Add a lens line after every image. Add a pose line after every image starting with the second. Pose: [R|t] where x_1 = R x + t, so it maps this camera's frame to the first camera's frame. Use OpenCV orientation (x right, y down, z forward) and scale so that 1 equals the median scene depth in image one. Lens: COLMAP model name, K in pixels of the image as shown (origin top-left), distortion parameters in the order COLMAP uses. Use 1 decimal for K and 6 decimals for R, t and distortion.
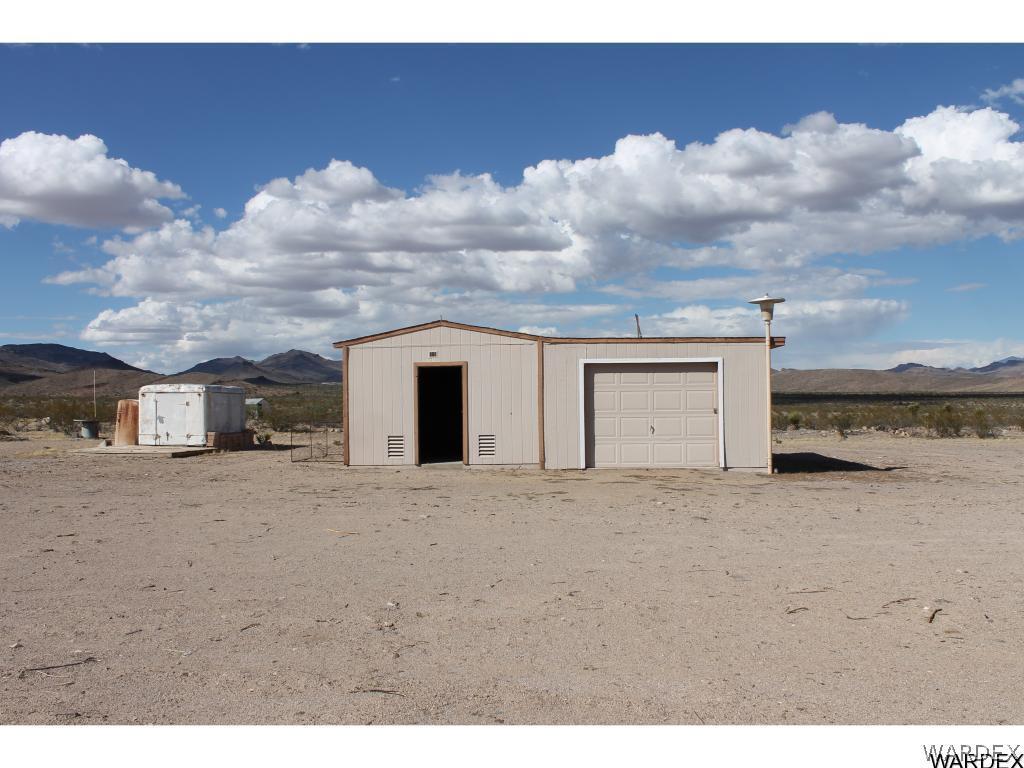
lens RADIAL K [[868.8, 0, 515.3], [0, 868.8, 380.6], [0, 0, 1]] dist [-0.154229, 0.124155]
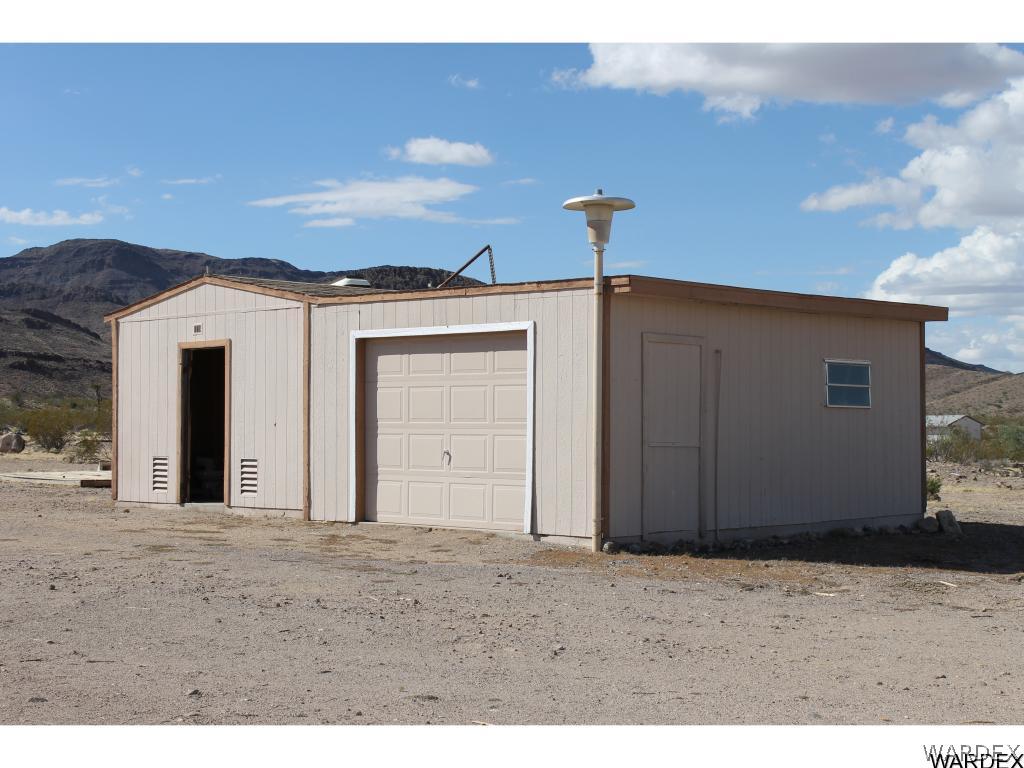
lens RADIAL K [[1713.3, 0, 504.2], [0, 1713.3, 382.8], [0, 0, 1]] dist [-0.165397, 0.000000]
pose [[0.769978, -0.004676, -0.638053, 0.863320], [0.004069, 0.999989, -0.002418, 0.012445], [0.638057, -0.000735, 0.769989, 0.191272]]
